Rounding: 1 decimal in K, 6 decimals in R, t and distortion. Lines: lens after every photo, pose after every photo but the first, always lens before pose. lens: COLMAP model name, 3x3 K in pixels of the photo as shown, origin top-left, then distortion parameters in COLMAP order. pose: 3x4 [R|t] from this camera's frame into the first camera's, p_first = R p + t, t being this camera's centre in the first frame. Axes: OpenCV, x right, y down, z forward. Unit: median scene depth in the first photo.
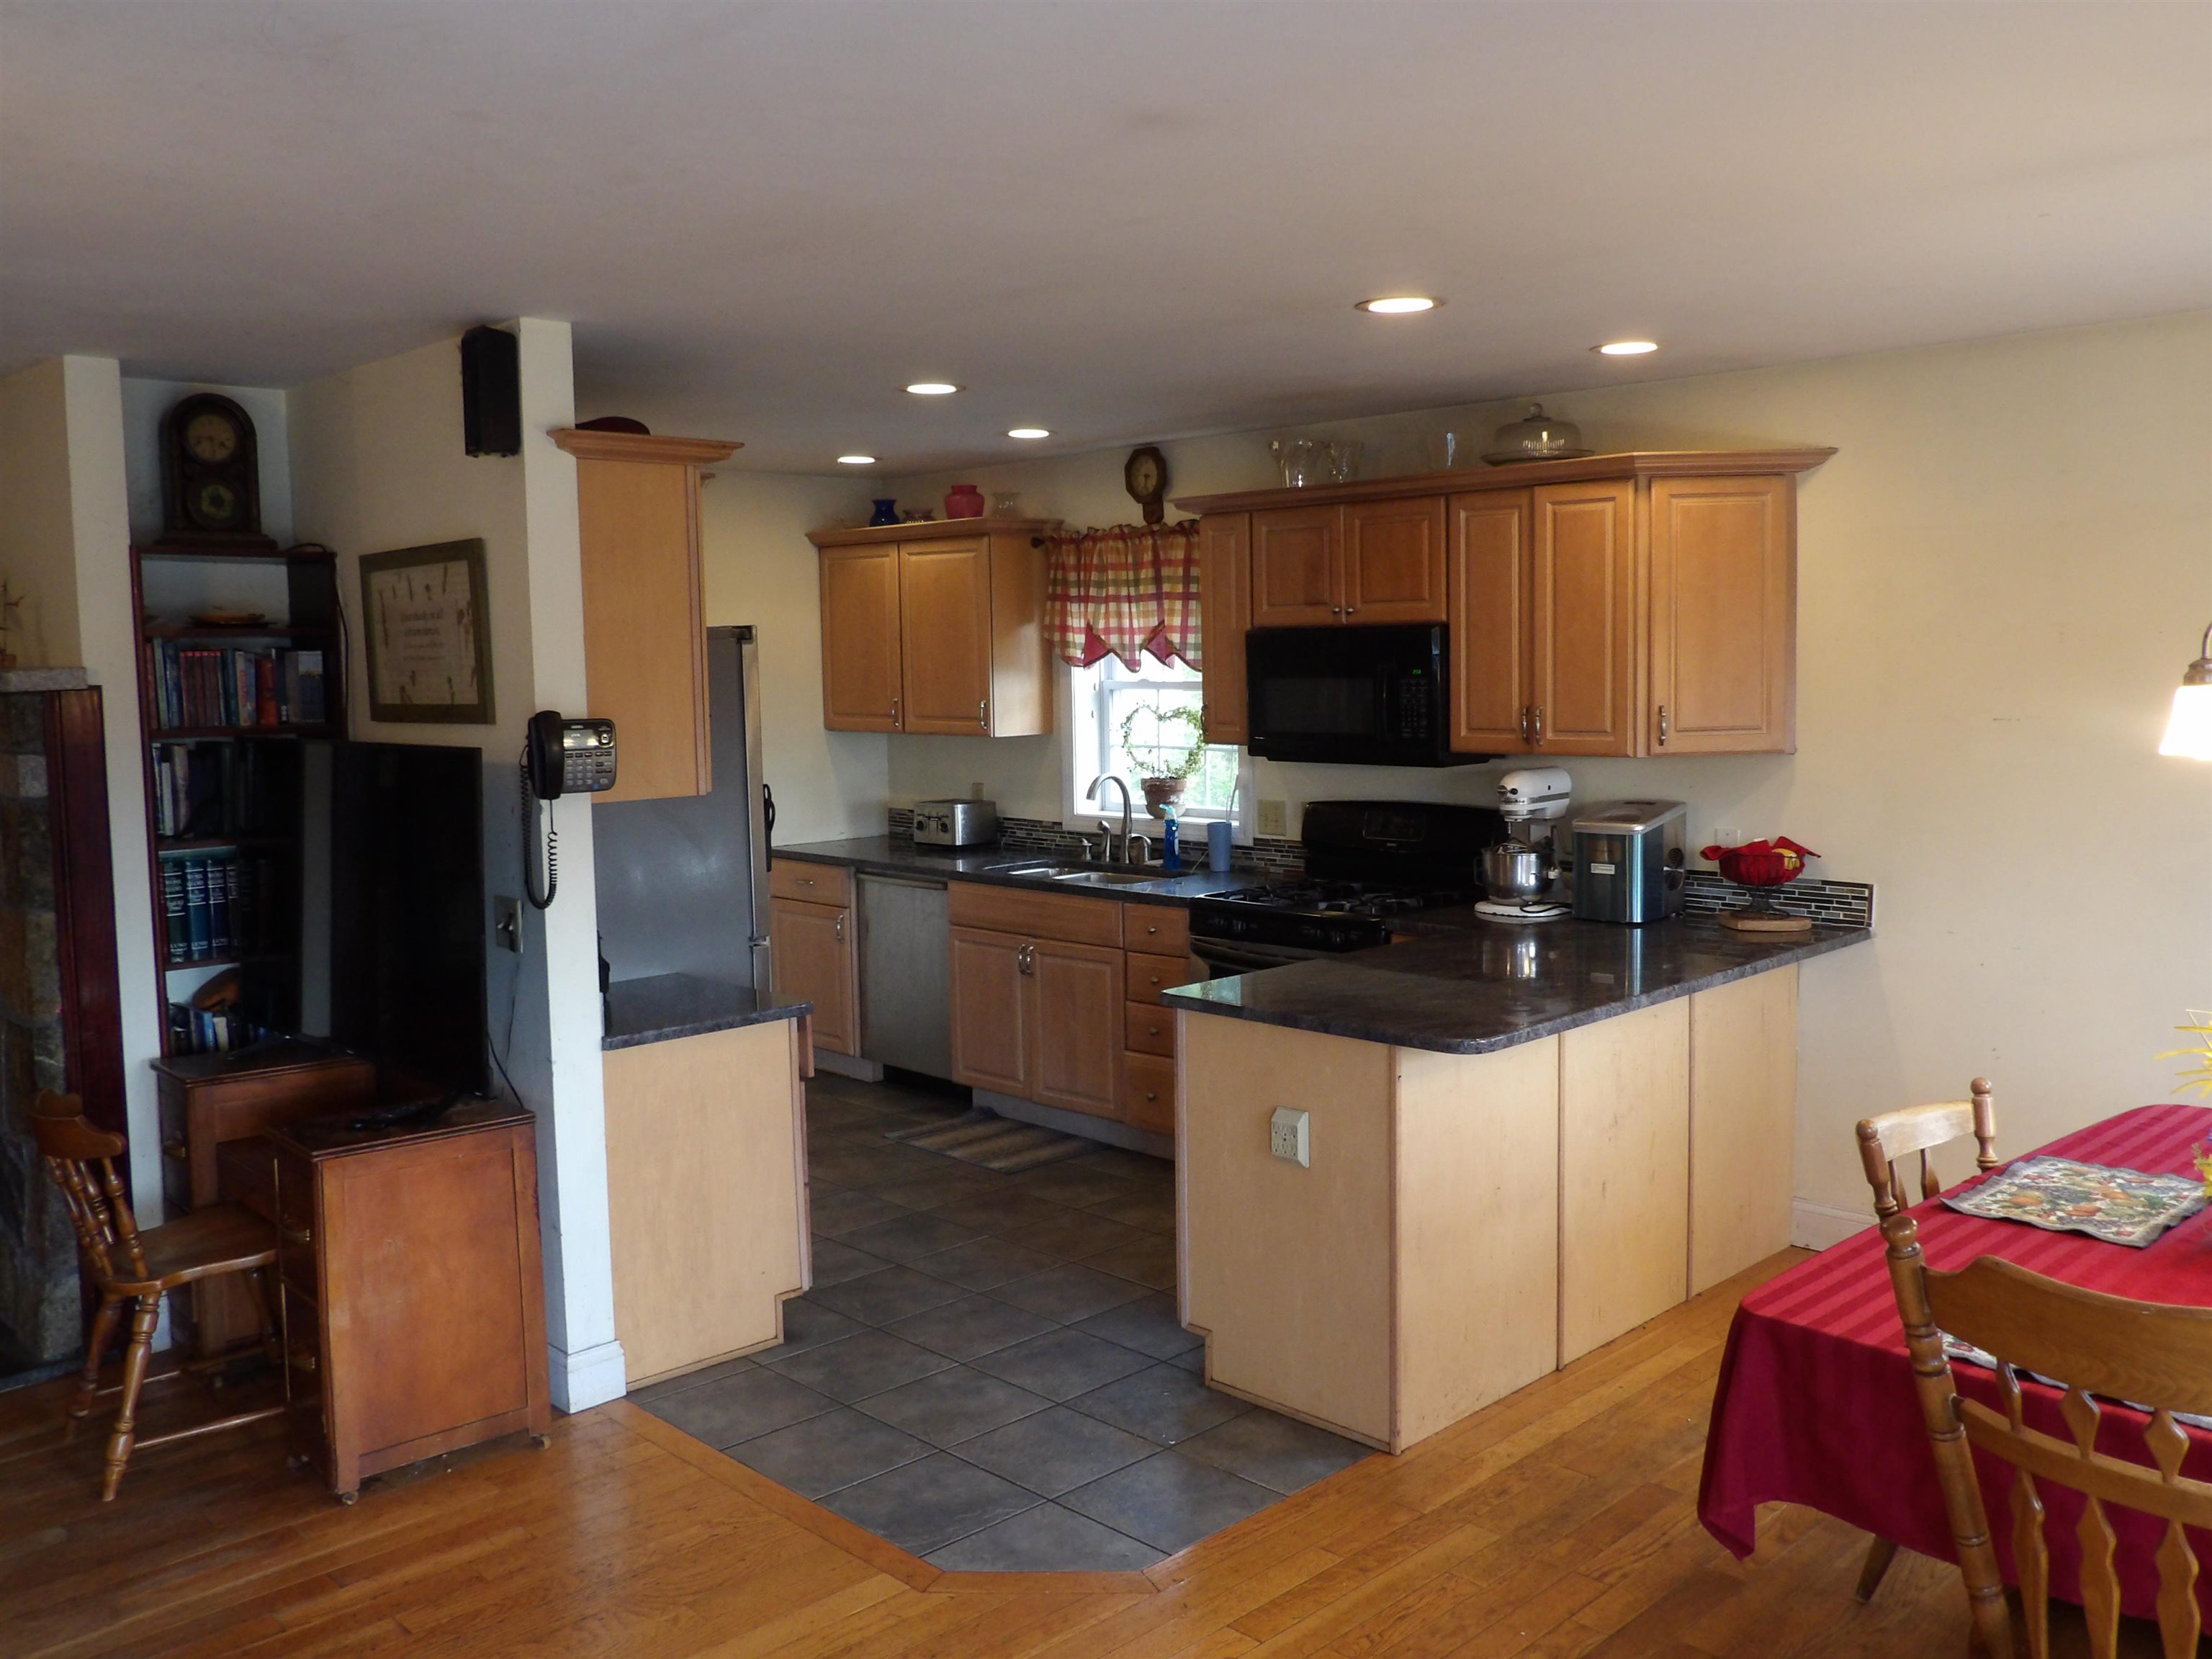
lens RADIAL K [[1822.0, 0, 1132.0], [0, 1822.0, 809.1], [0, 0, 1]] dist [-0.071221, 0.069881]
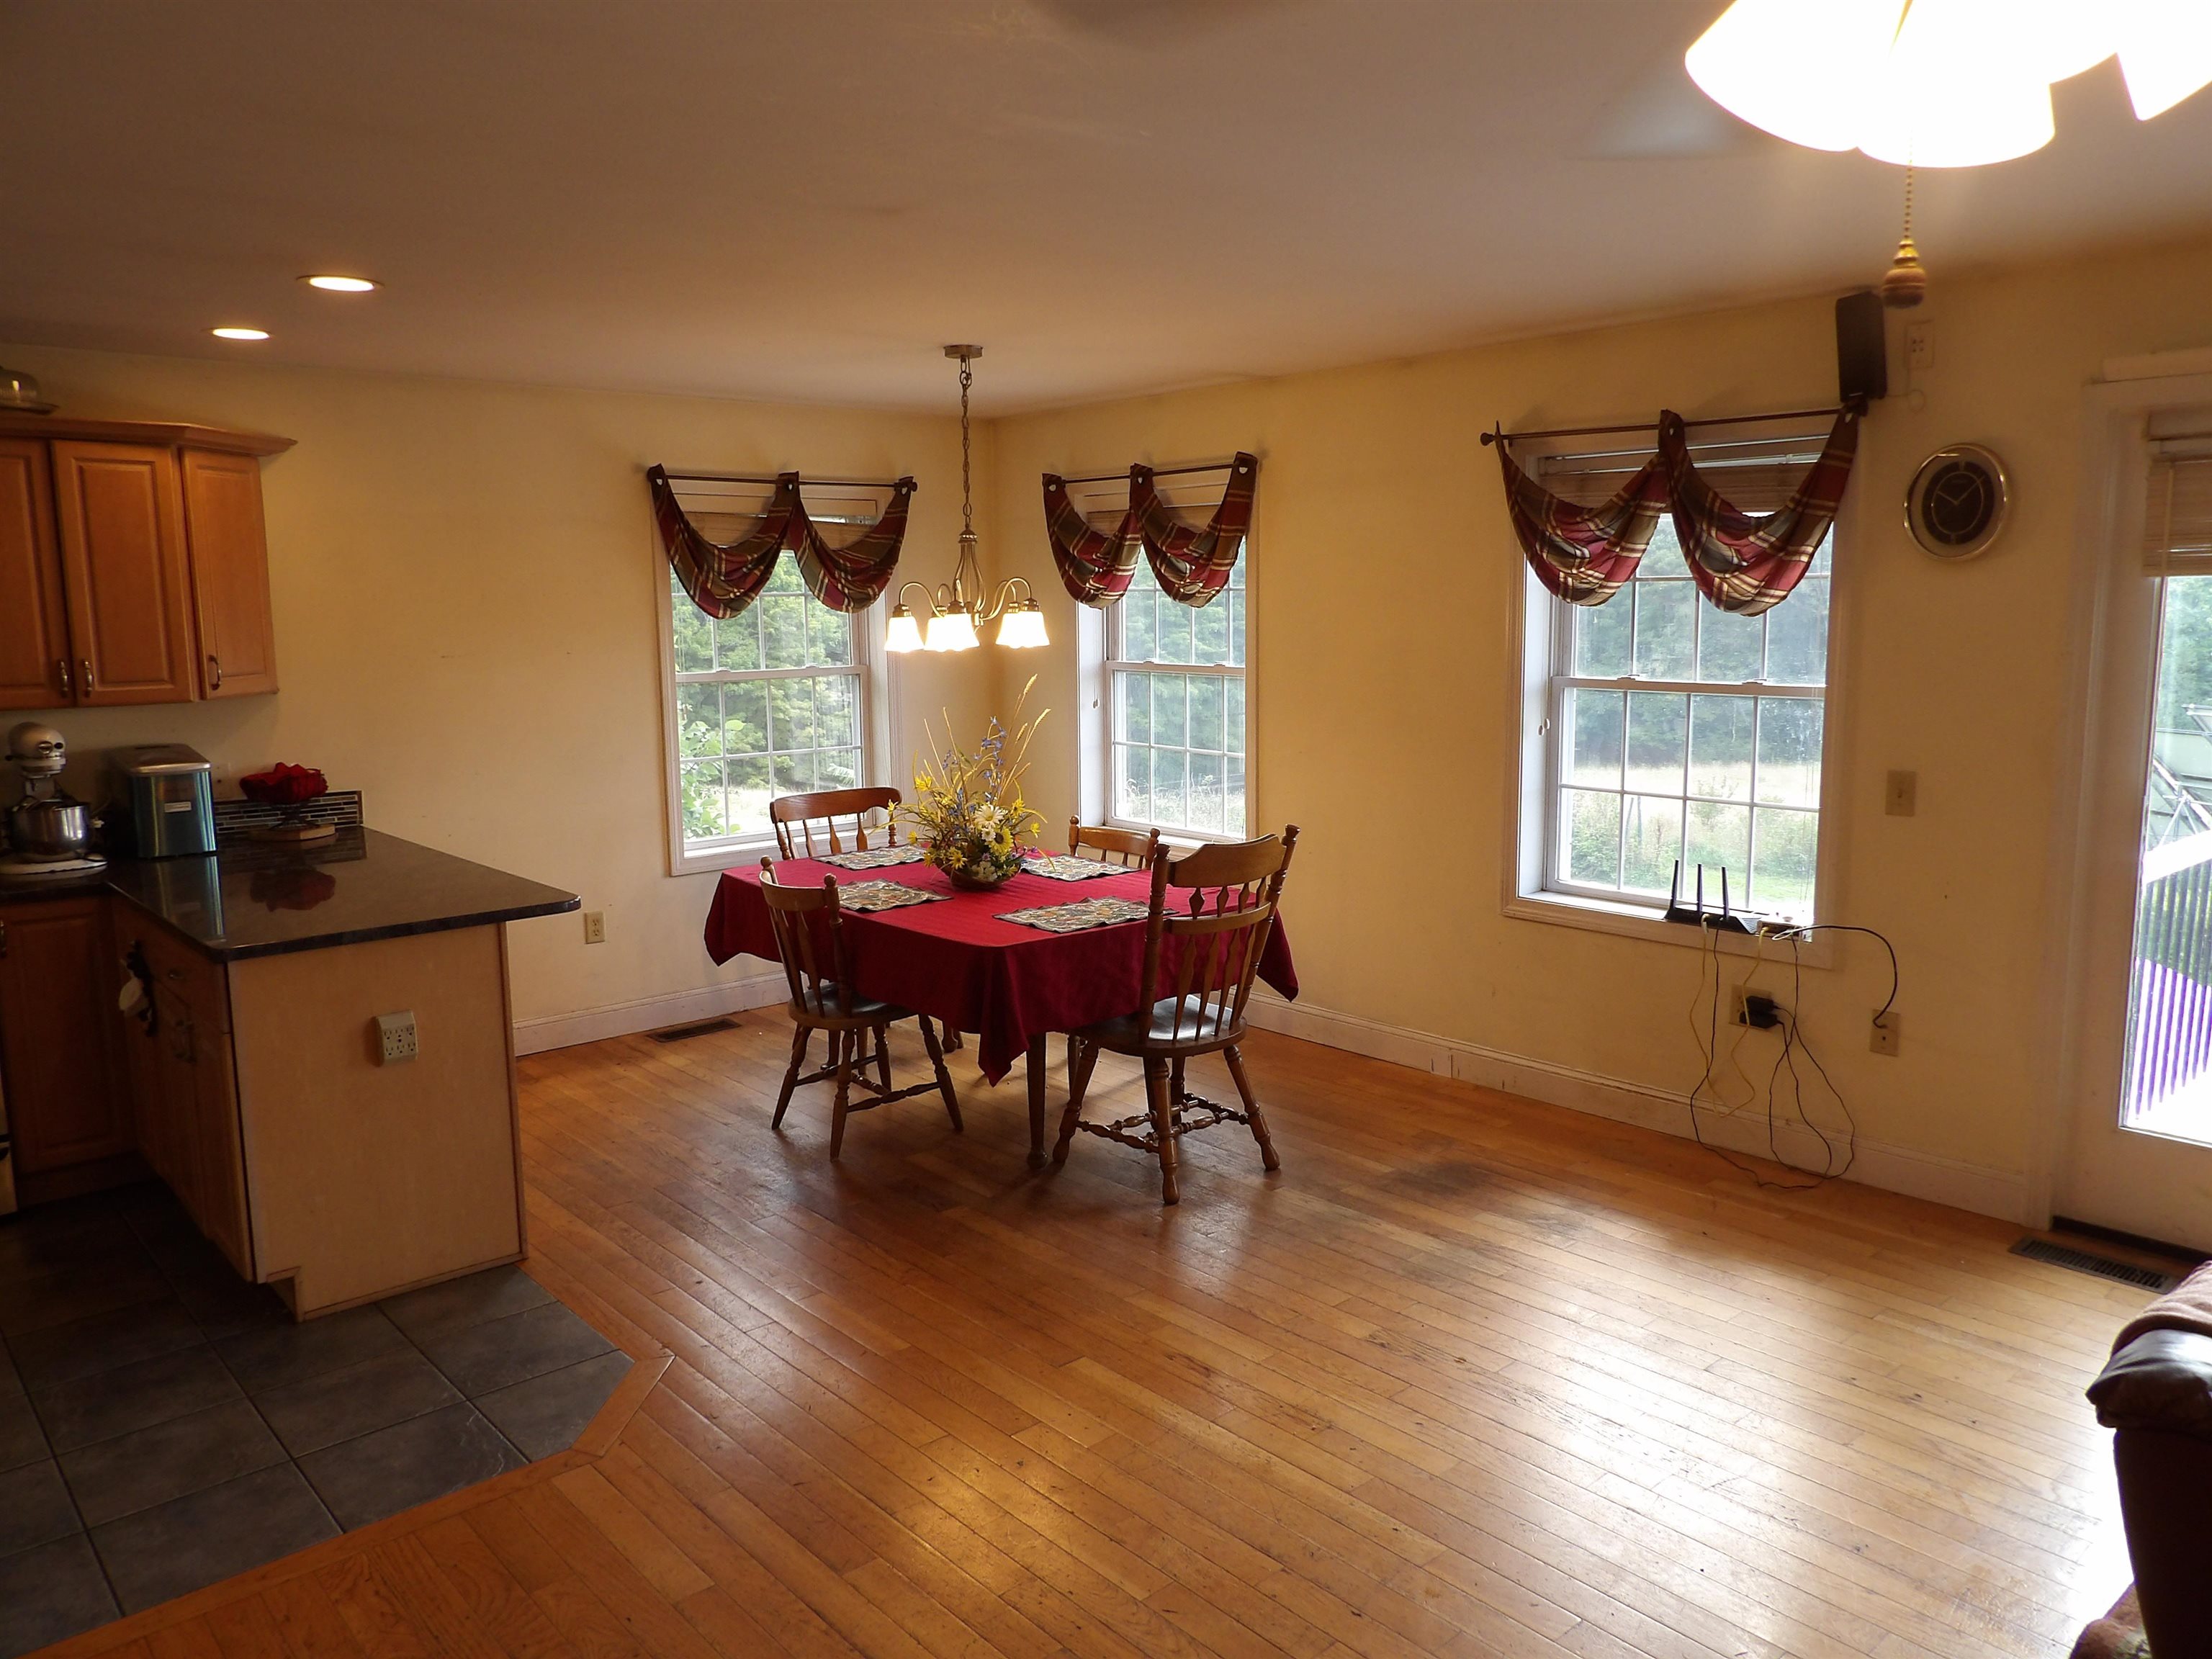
lens RADIAL K [[1558.4, 0, 1118.5], [0, 1558.4, 822.0], [0, 0, 1]] dist [-0.039809, 0.034858]
pose [[0.051343, -0.124594, 0.990879, -0.633856], [0.090960, 0.988647, 0.119600, -0.017833], [-0.994530, 0.083990, 0.062093, 0.388114]]
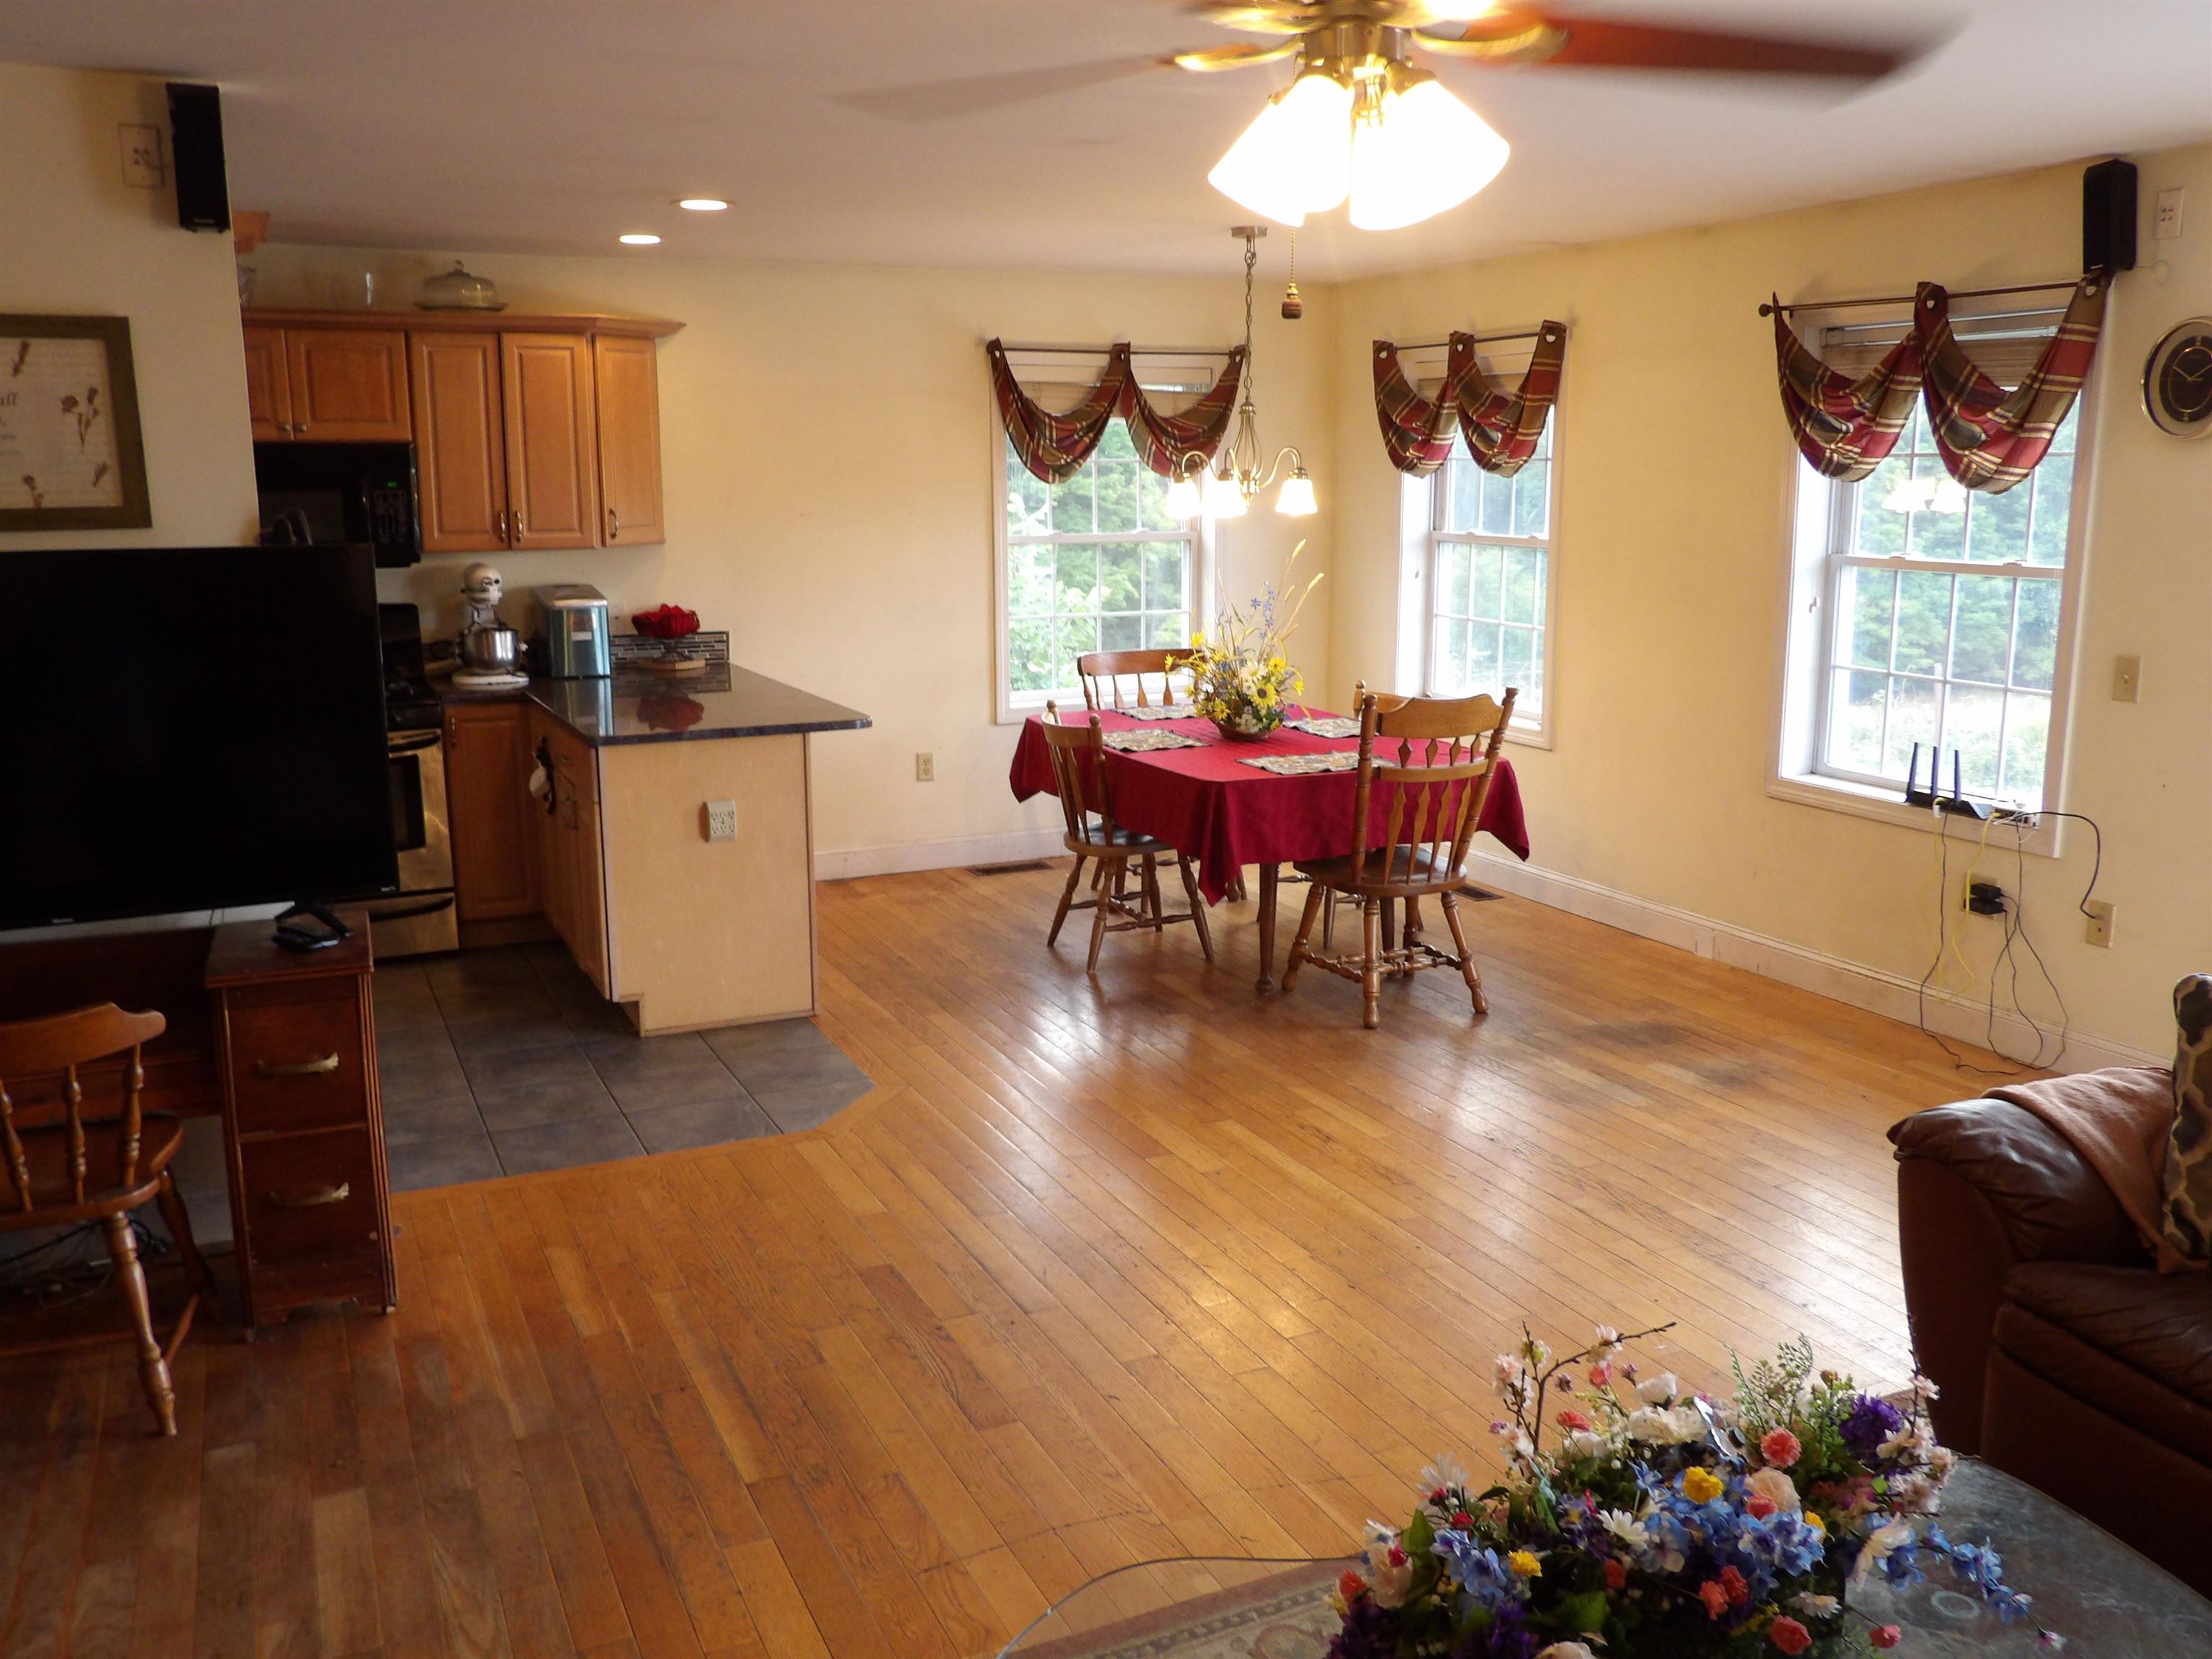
lens RADIAL K [[1822.0, 0, 1117.3], [0, 1822.0, 833.1], [0, 0, 1]] dist [-0.071221, 0.069881]
pose [[0.334930, -0.169526, 0.926867, -0.852529], [0.073694, 0.985382, 0.153598, 0.000745], [-0.939357, 0.016860, 0.342527, 0.196066]]
